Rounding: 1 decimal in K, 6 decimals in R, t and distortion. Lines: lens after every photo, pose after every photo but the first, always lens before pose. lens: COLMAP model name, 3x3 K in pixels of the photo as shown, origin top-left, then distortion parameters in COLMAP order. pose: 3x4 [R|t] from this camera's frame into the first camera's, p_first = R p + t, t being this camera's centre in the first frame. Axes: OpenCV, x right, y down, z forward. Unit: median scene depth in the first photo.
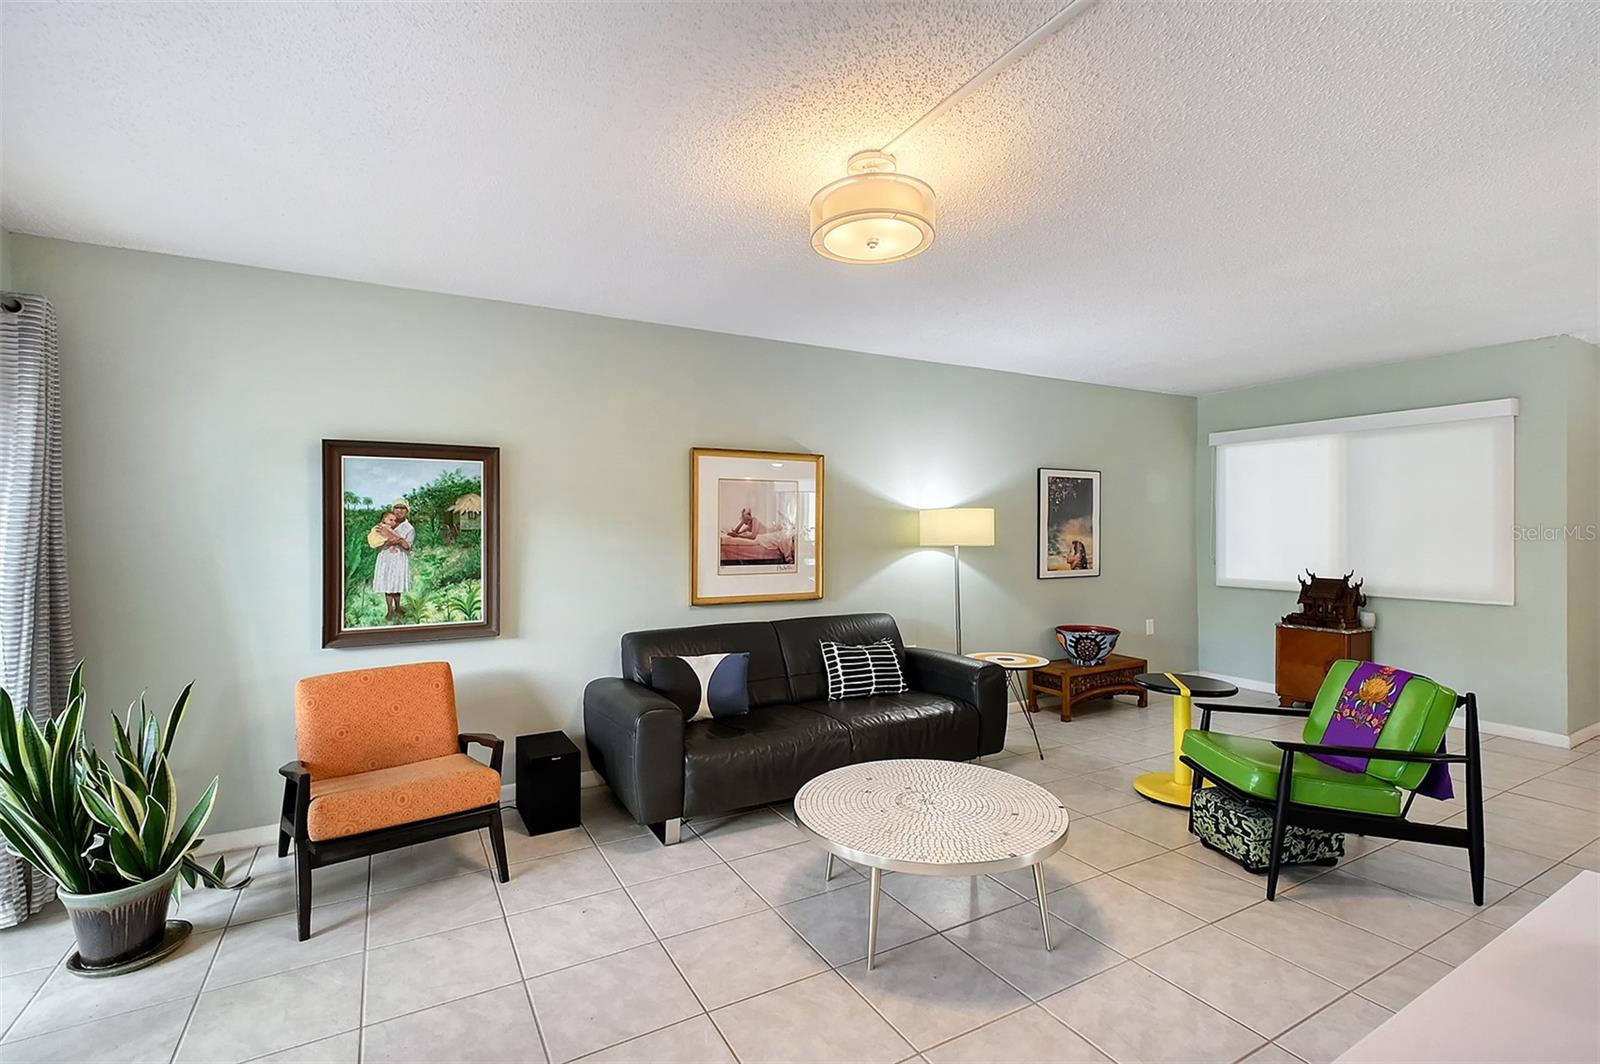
lens RADIAL K [[741.0, 0, 835.1], [0, 741.0, 525.5], [0, 0, 1]] dist [0.000175, -0.000182]
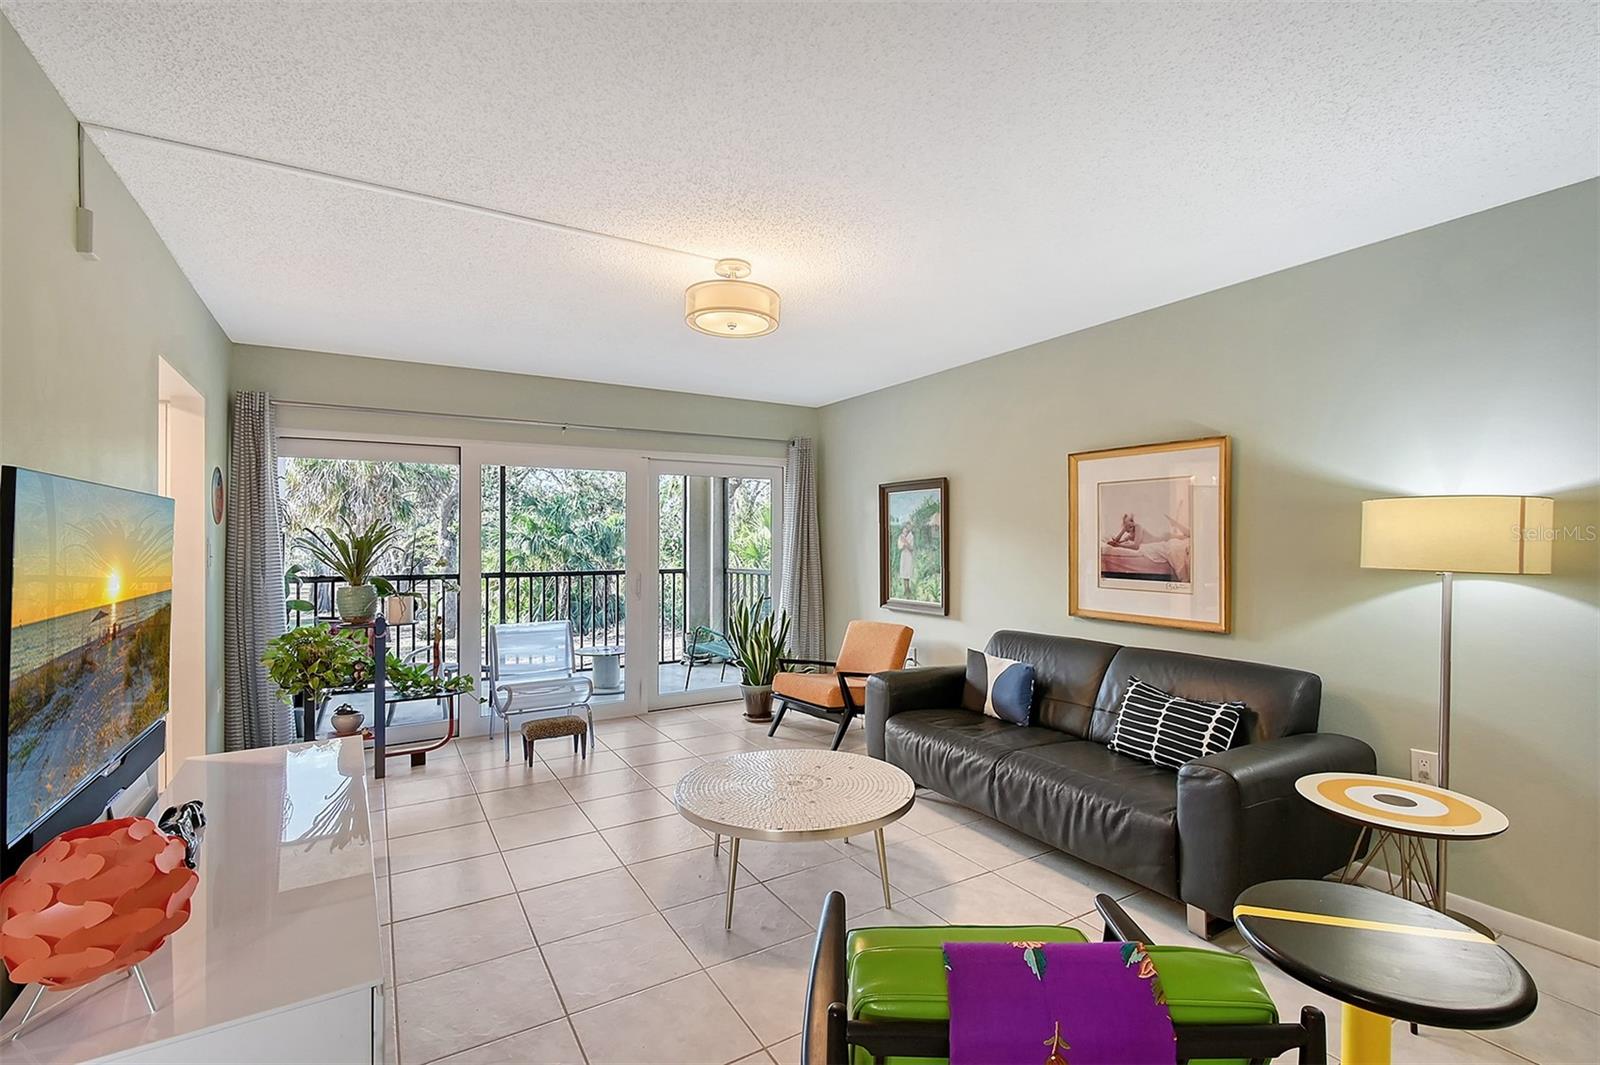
lens RADIAL K [[714.6, 0, 823.1], [0, 714.6, 540.7], [0, 0, 1]] dist [-0.010662, -0.000698]
pose [[0.036744, 0.005468, -0.999310, 0.707047], [0.005676, 0.999968, 0.005680, 0.001636], [0.999309, -0.005881, 0.036712, 0.614398]]
